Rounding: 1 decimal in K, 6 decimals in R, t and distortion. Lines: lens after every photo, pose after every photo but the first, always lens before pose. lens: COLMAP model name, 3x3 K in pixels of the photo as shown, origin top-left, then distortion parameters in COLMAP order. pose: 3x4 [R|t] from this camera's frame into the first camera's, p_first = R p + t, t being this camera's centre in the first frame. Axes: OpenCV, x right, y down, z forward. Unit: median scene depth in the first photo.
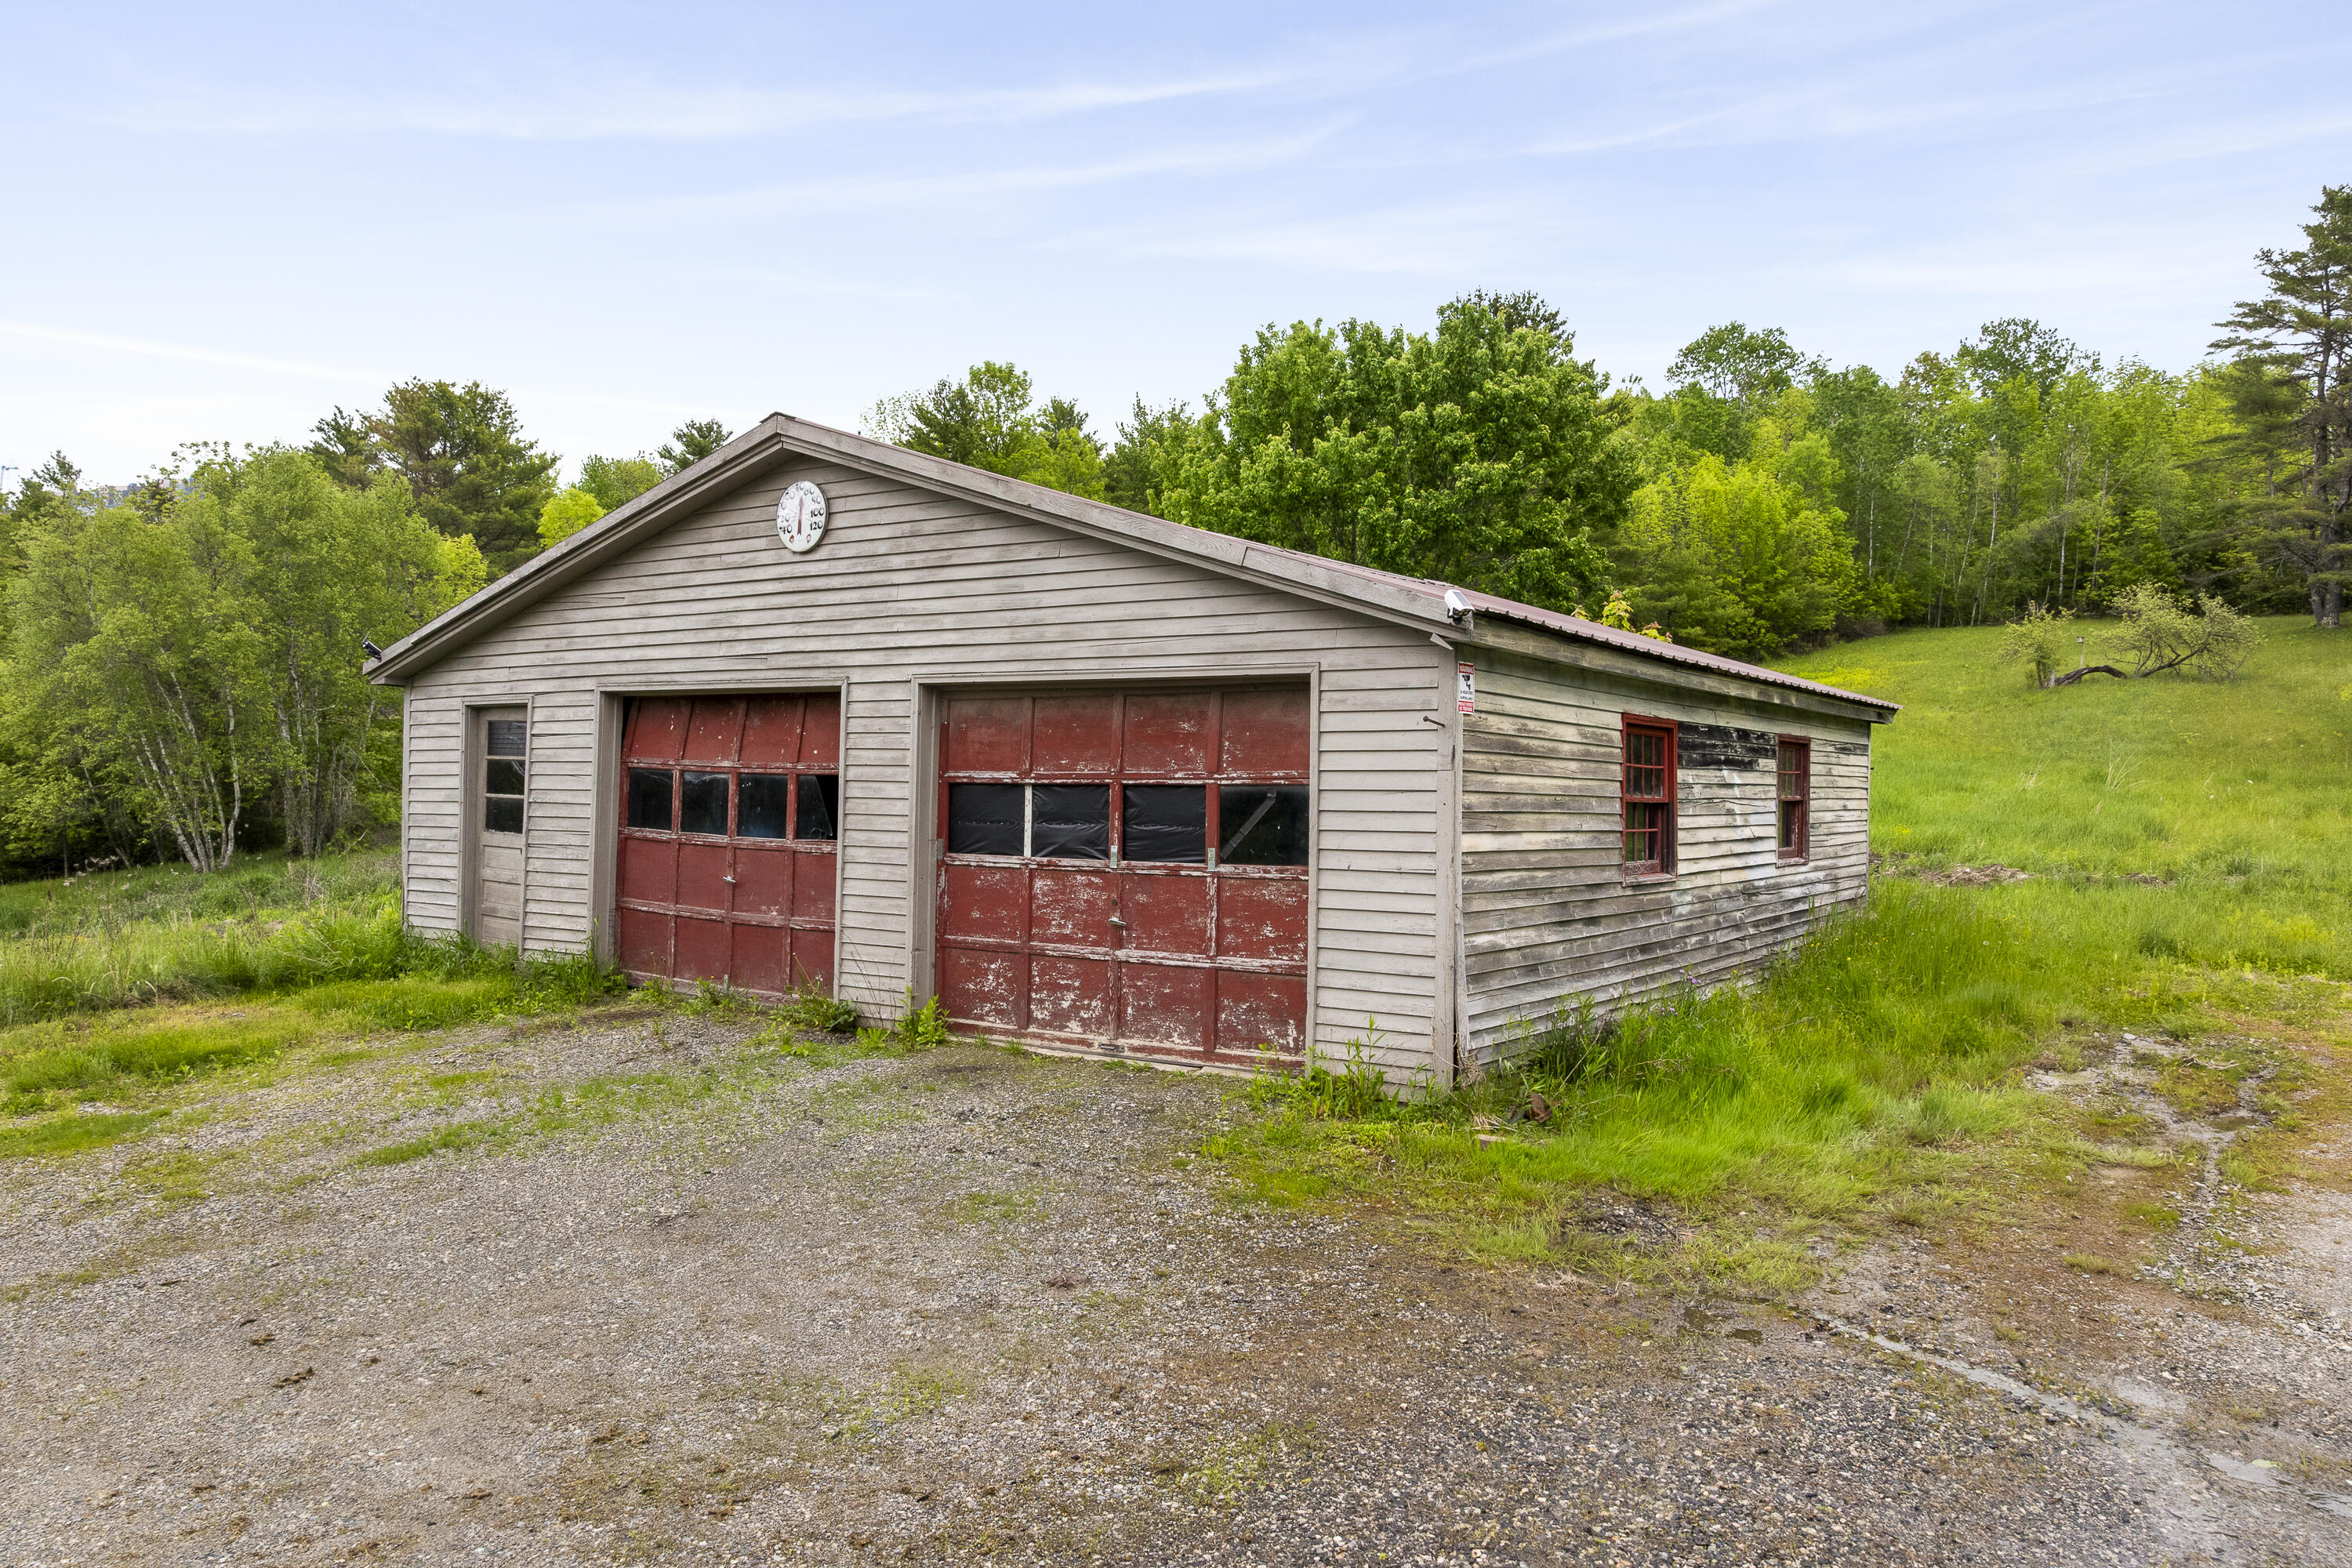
lens RADIAL K [[1802.5, 0, 1172.3], [0, 1802.5, 795.9], [0, 0, 1]] dist [0.003125, -0.003457]
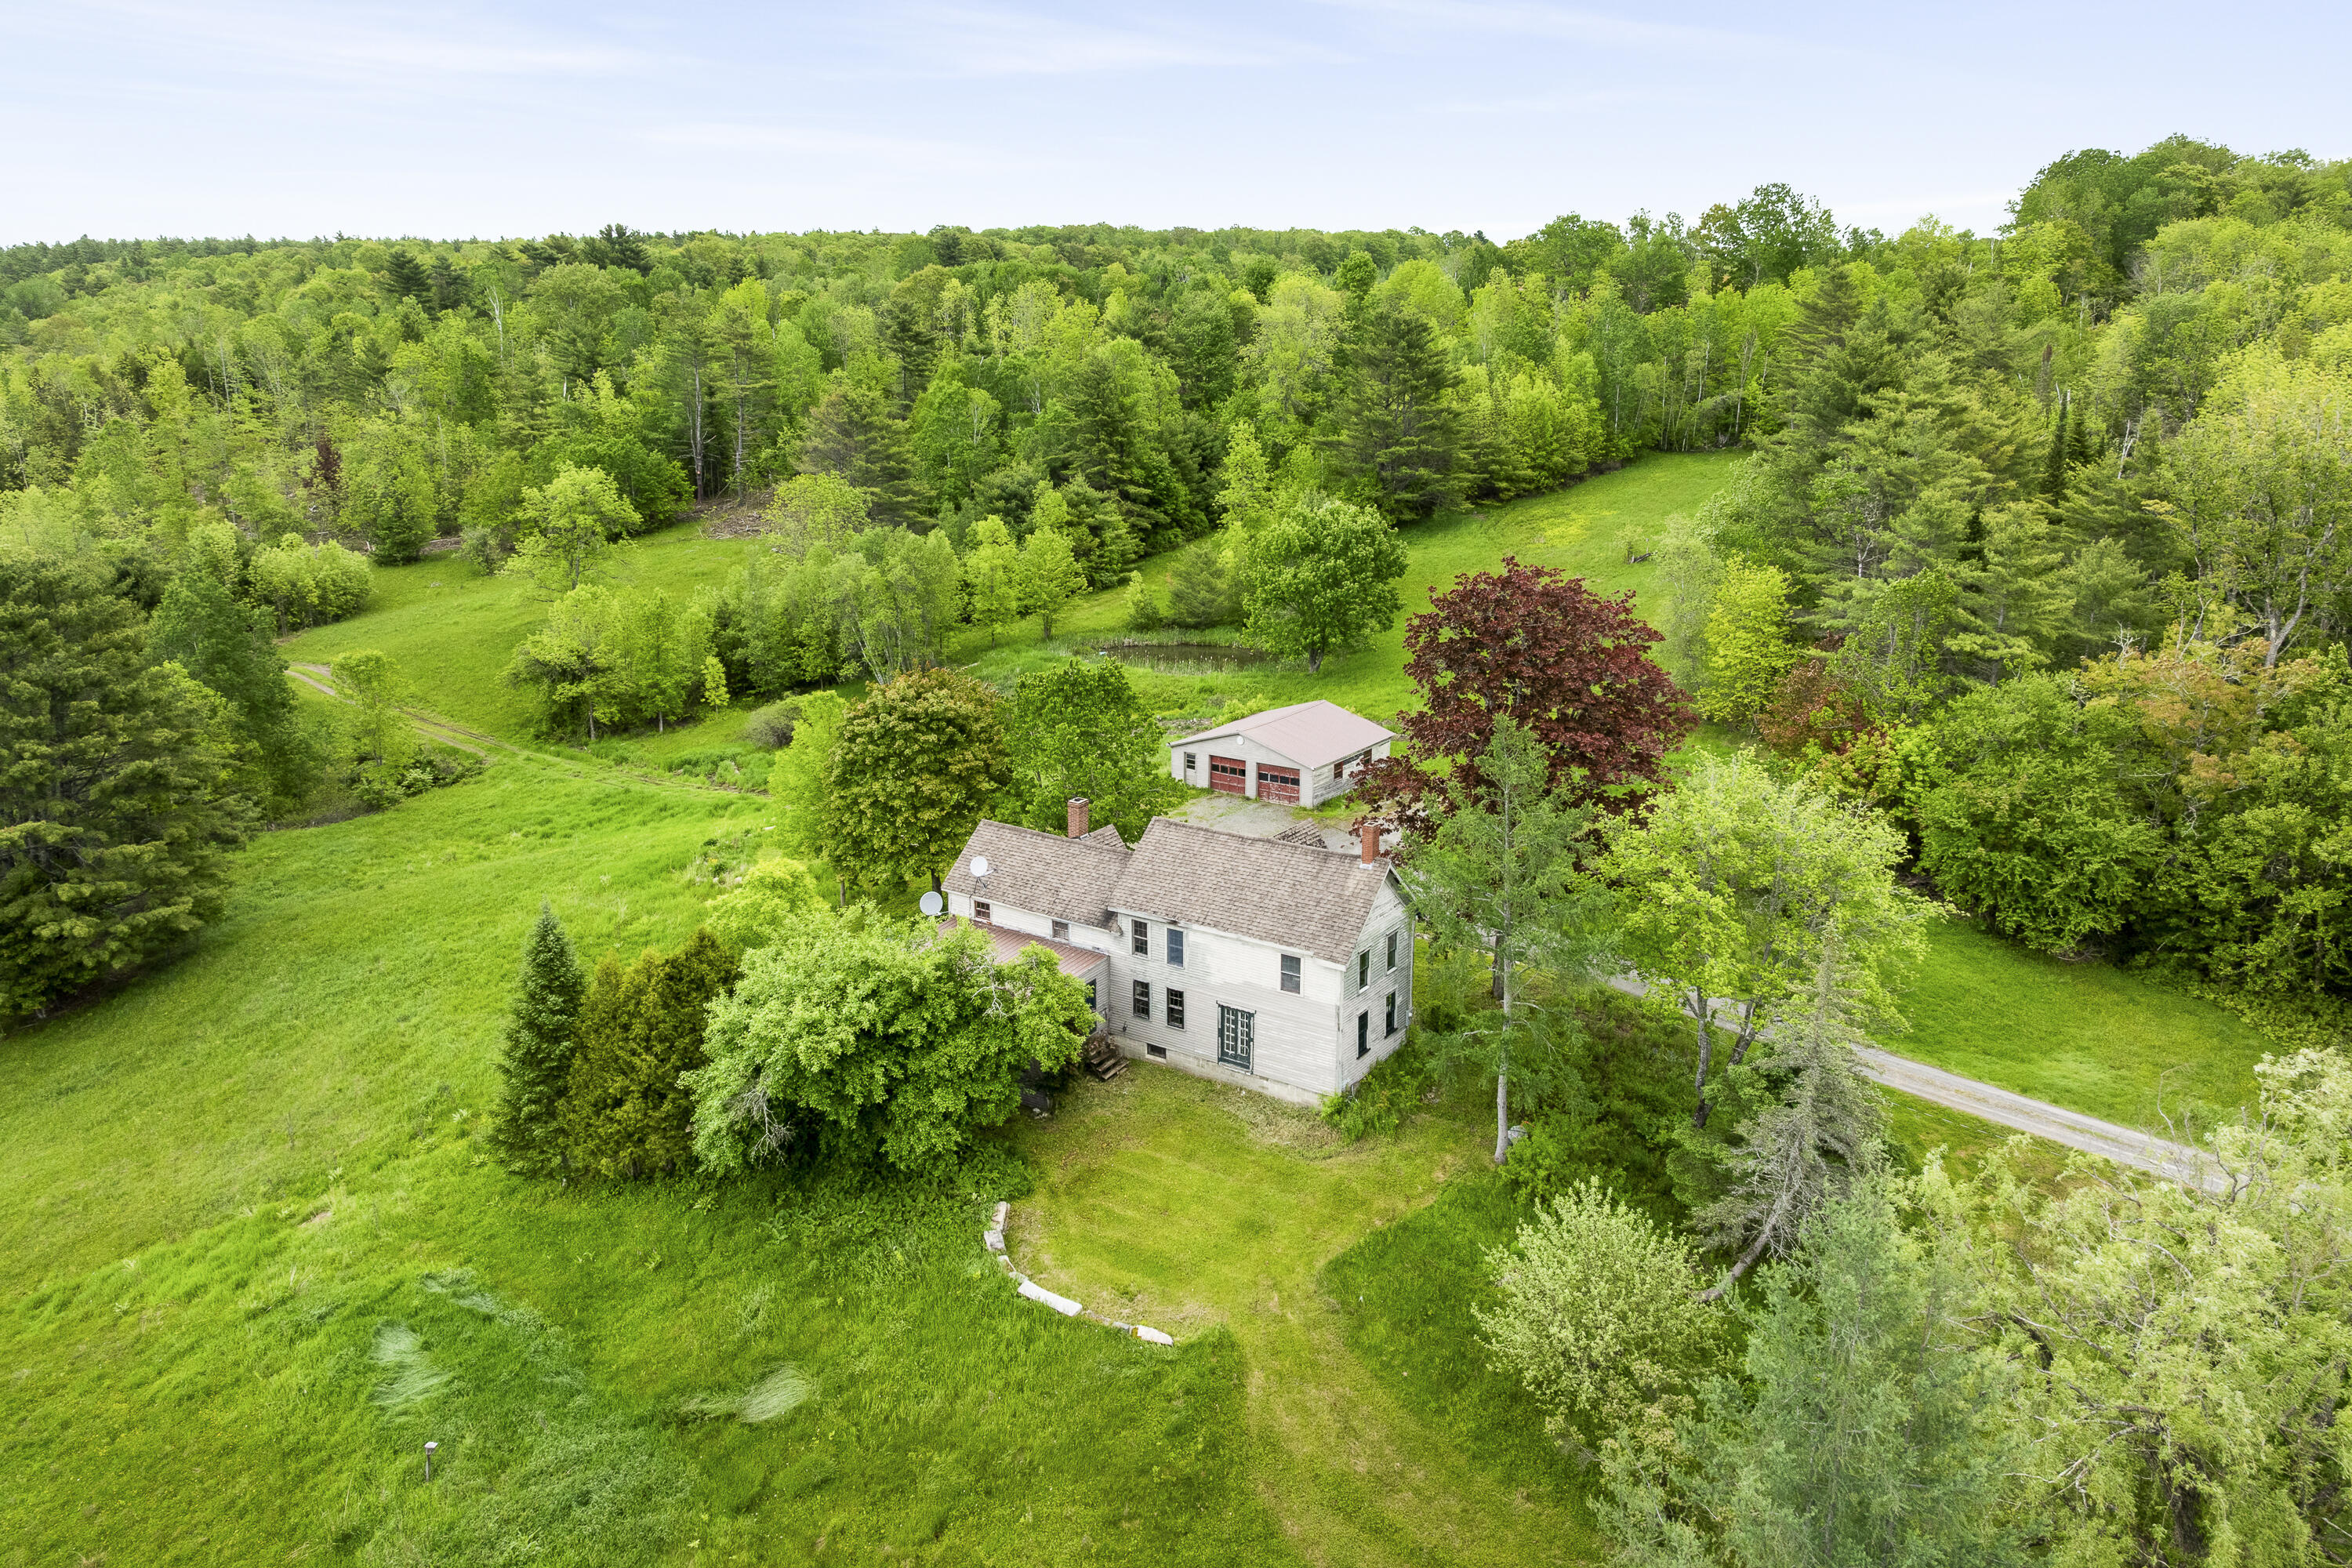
lens RADIAL K [[1802.5, 0, 1178.8], [0, 1802.5, 772.9], [0, 0, 1]] dist [0.003125, -0.003457]
pose [[0.999795, -0.013771, 0.014844, -0.071999], [0.010037, 0.973768, 0.227323, -0.224652], [-0.017585, -0.227128, 0.973706, -0.847036]]
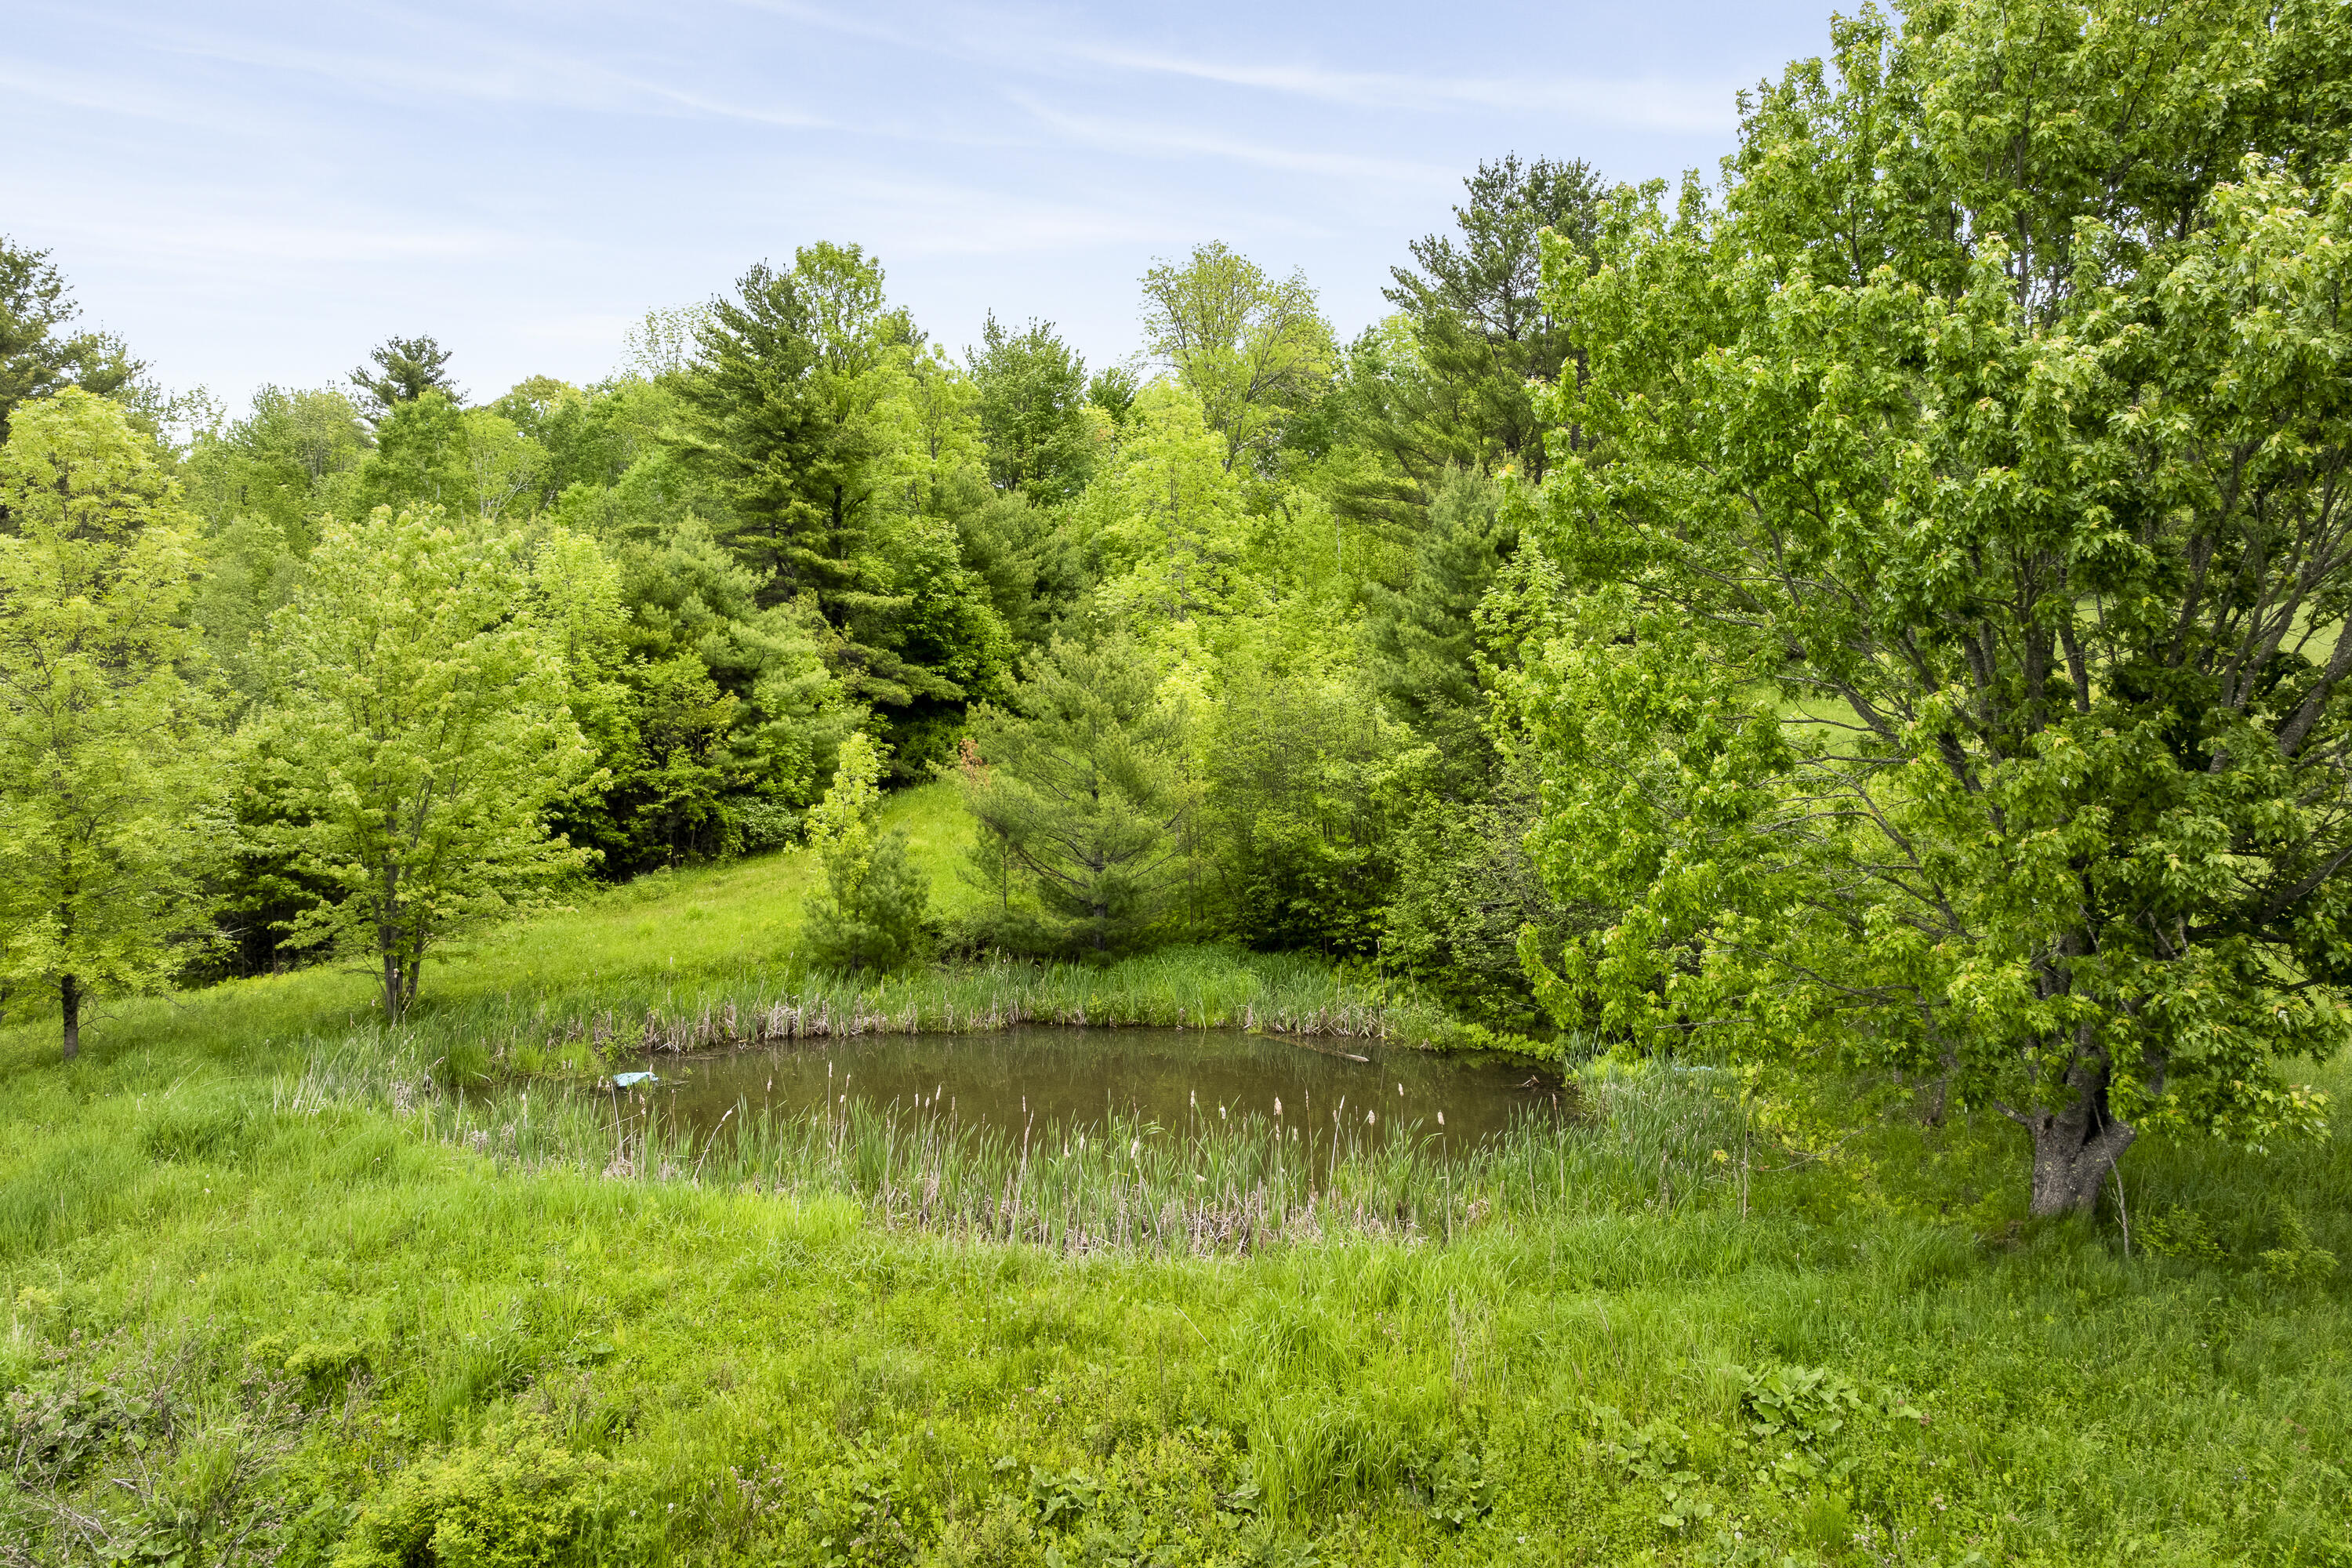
lens RADIAL K [[1802.5, 0, 1165.8], [0, 1802.5, 774.4], [0, 0, 1]] dist [0.003125, -0.003457]
pose [[0.991577, -0.013044, 0.128856, -0.062868], [0.011521, 0.999855, 0.012558, -0.040870], [-0.129002, -0.010967, 0.991584, 0.284281]]
